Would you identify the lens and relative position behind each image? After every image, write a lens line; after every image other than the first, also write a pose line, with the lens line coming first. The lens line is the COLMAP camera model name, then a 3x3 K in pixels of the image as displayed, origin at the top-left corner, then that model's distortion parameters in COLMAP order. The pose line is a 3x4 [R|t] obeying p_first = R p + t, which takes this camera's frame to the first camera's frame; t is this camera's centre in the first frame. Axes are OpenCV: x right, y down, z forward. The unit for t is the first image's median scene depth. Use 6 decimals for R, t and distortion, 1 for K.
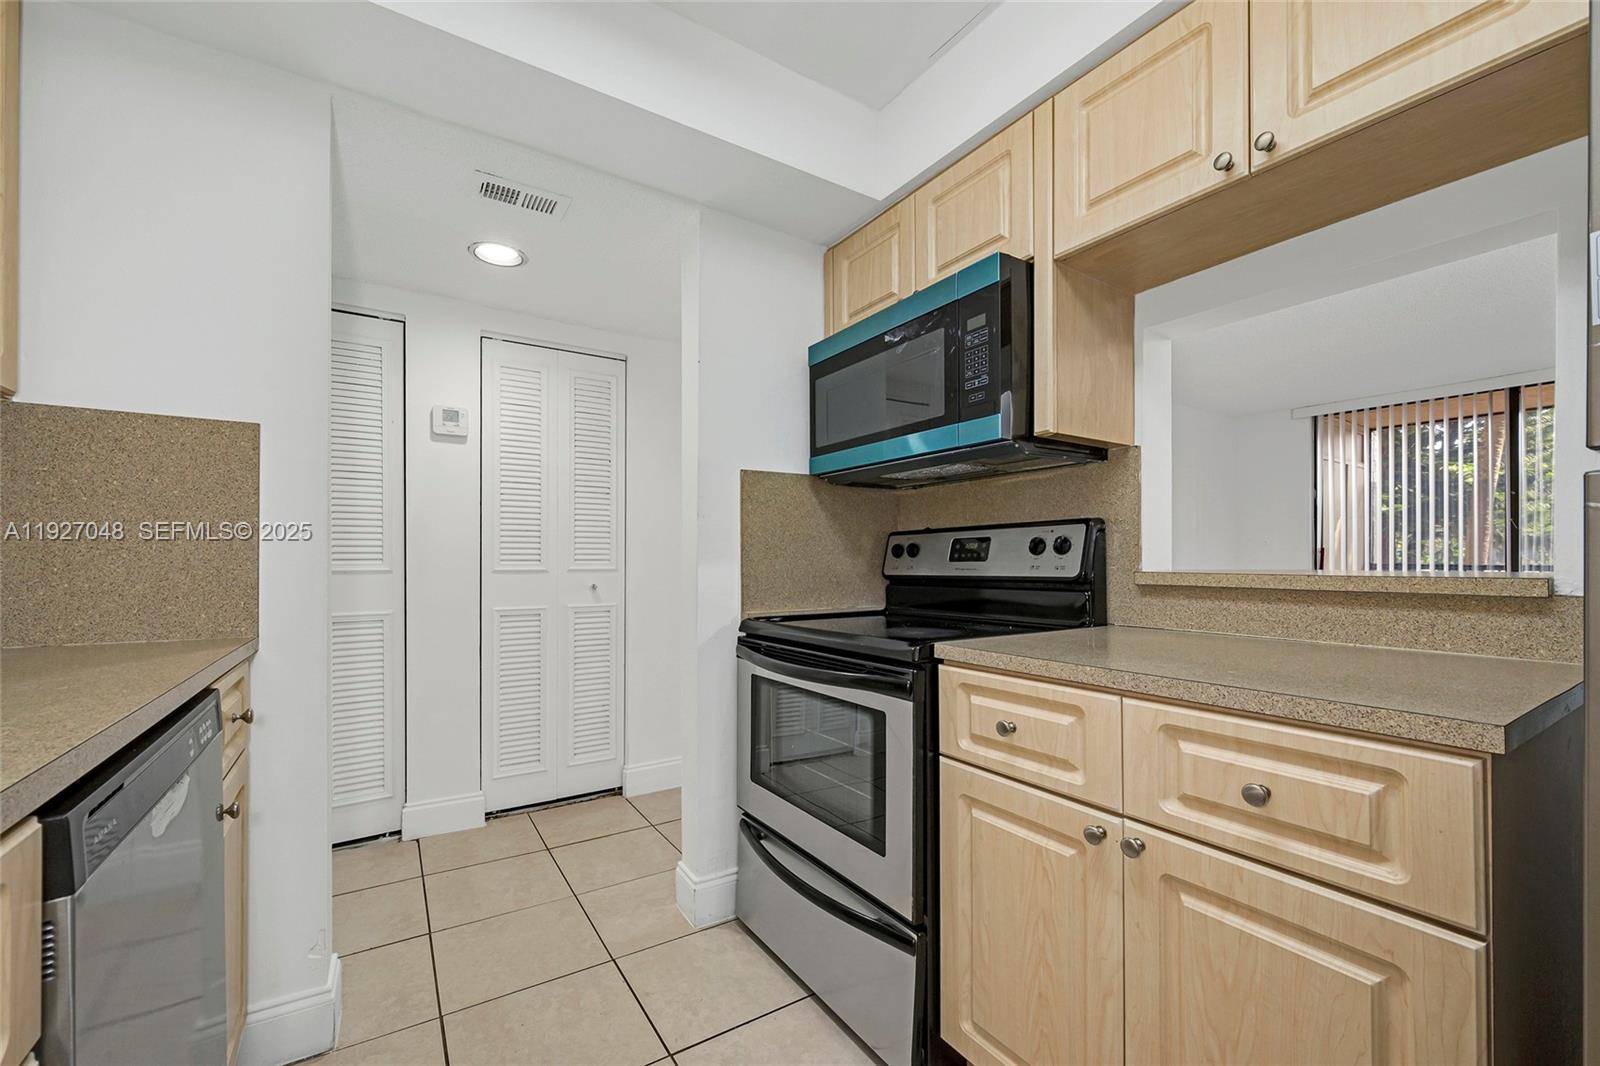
lens RADIAL K [[654.9, 0, 800.0], [0, 654.9, 533.0], [0, 0, 1]] dist [0.000177, 0.000071]
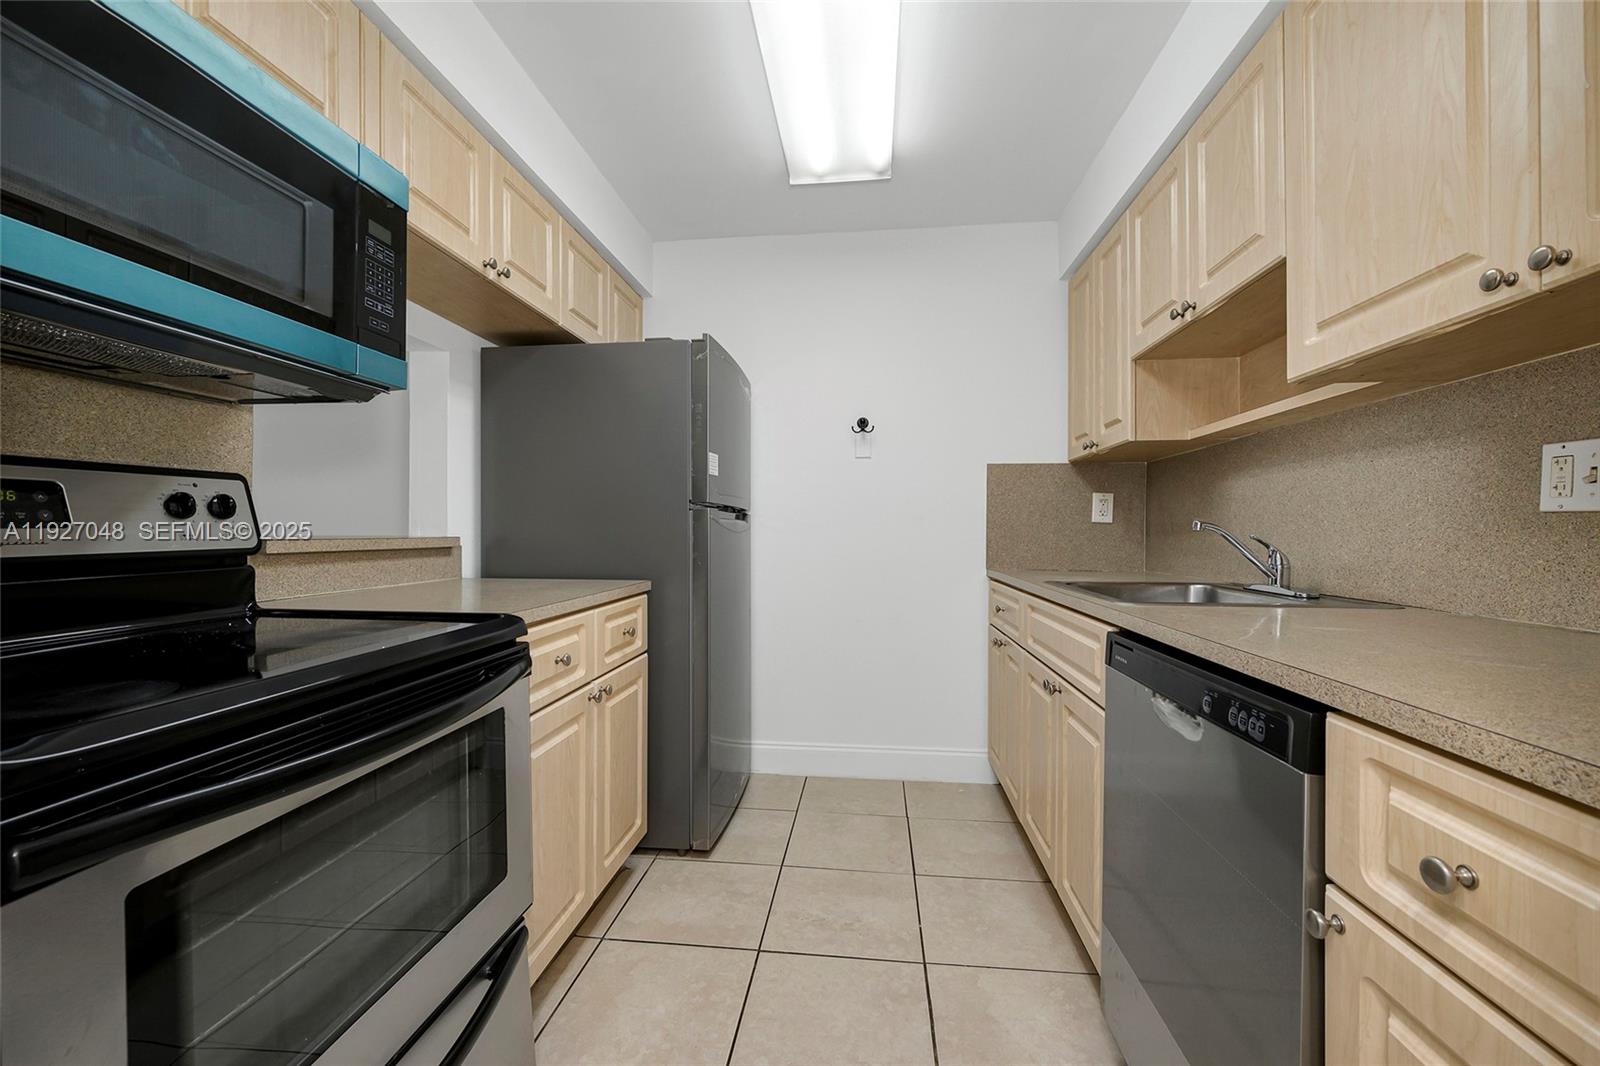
lens RADIAL K [[654.9, 0, 800.0], [0, 654.9, 533.0], [0, 0, 1]] dist [0.000177, 0.000071]
pose [[-0.756553, 0.000475, 0.653932, -0.644538], [-0.022849, 0.999370, -0.027161, 0.059403], [-0.653533, -0.035490, -0.756066, 1.241204]]
